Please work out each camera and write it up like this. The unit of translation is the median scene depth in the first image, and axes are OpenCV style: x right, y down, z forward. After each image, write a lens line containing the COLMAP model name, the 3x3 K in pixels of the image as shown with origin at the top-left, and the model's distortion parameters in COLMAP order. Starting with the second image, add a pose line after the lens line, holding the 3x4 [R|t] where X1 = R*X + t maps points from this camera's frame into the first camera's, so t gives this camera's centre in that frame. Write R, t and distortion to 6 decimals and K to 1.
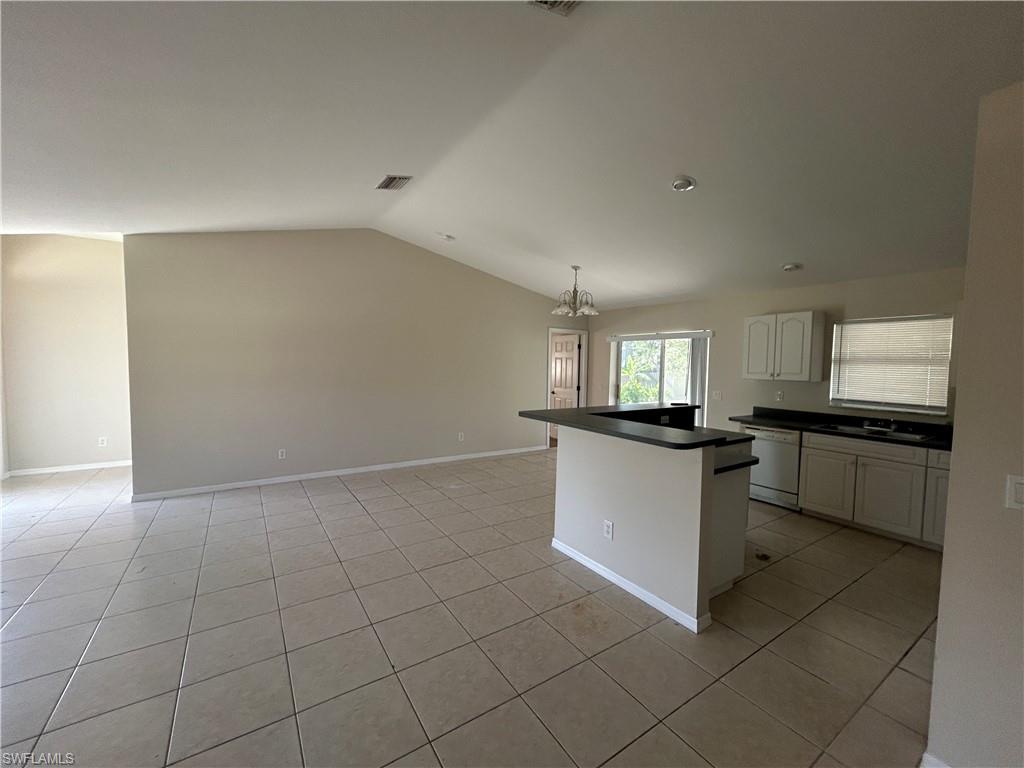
lens RADIAL K [[414.9, 0, 514.0], [0, 414.9, 382.9], [0, 0, 1]] dist [-0.003794, 0.000810]
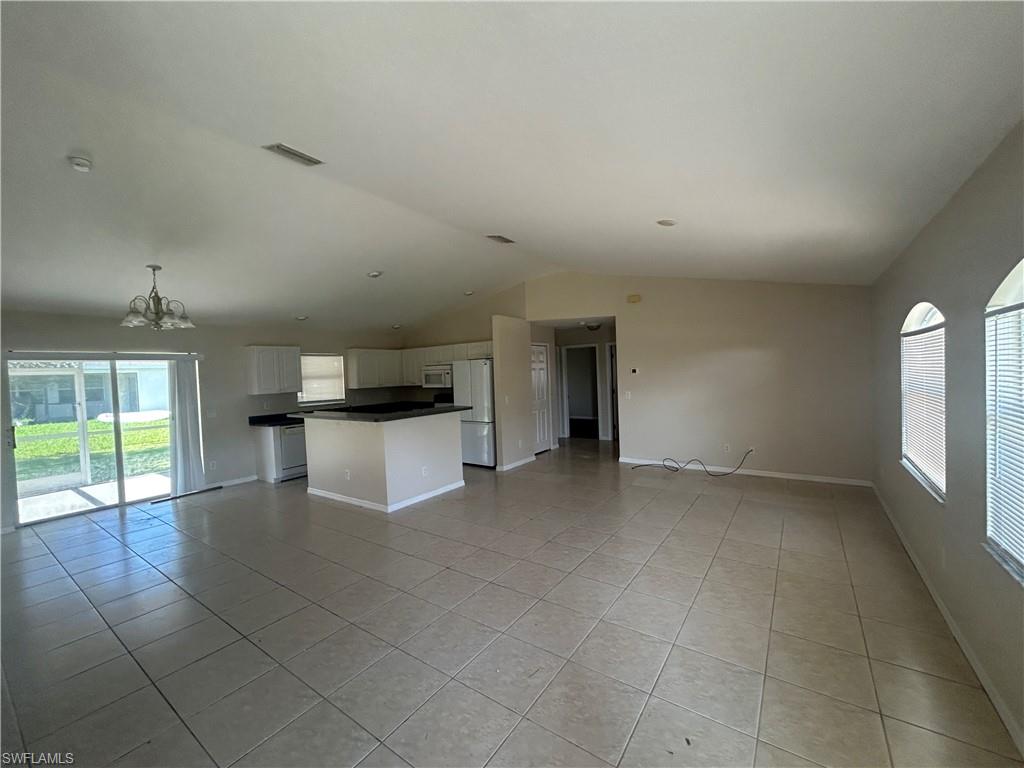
lens RADIAL K [[414.9, 0, 514.2], [0, 414.9, 385.4], [0, 0, 1]] dist [-0.003794, 0.000810]
pose [[-0.364584, -0.031136, 0.930650, -1.223819], [0.079548, 0.994746, 0.064443, -0.075988], [-0.927766, 0.097527, -0.360192, 0.984462]]
